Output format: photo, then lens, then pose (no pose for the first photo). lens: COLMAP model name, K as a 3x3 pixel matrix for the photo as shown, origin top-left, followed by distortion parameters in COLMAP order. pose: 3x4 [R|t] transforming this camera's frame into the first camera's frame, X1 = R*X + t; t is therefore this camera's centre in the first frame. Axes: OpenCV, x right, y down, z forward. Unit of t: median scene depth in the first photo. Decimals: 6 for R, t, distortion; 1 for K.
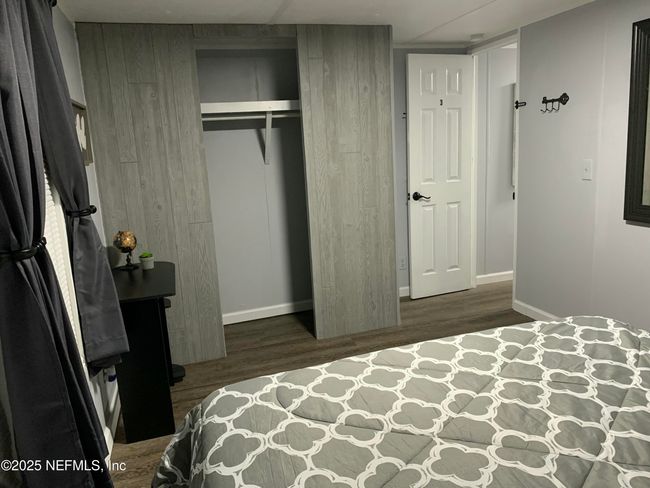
lens RADIAL K [[493.1, 0, 325.0], [0, 493.1, 244.0], [0, 0, 1]] dist [0.081152, -0.099578]
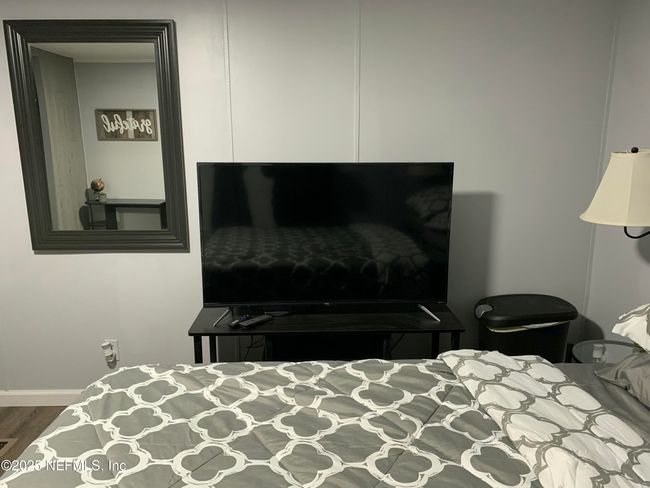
lens RADIAL K [[493.1, 0, 325.0], [0, 493.1, 244.0], [0, 0, 1]] dist [0.081152, -0.099578]
pose [[0.266067, -0.140895, 0.953602, -0.155167], [0.169558, 0.980677, 0.097586, -0.097020], [-0.948925, 0.135726, 0.284816, 0.463665]]
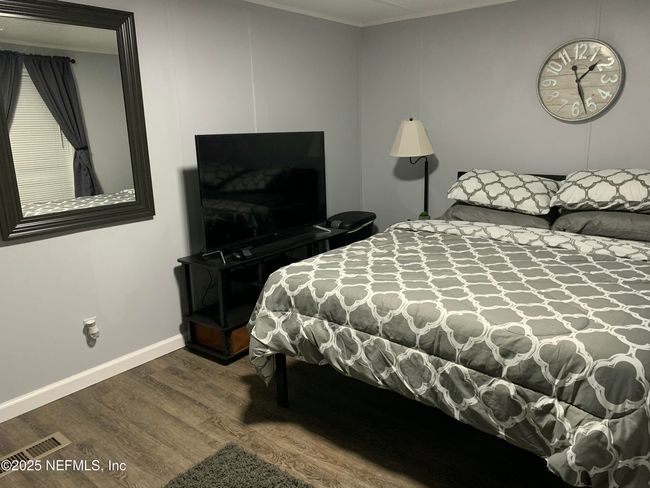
lens RADIAL K [[497.3, 0, 325.0], [0, 497.3, 244.0], [0, 0, 1]] dist [0.073844, -0.100464]
pose [[-0.558503, -0.123484, 0.820260, -0.808544], [0.216470, 0.932895, 0.287832, -0.381389], [-0.800759, 0.338316, -0.494294, 2.359939]]
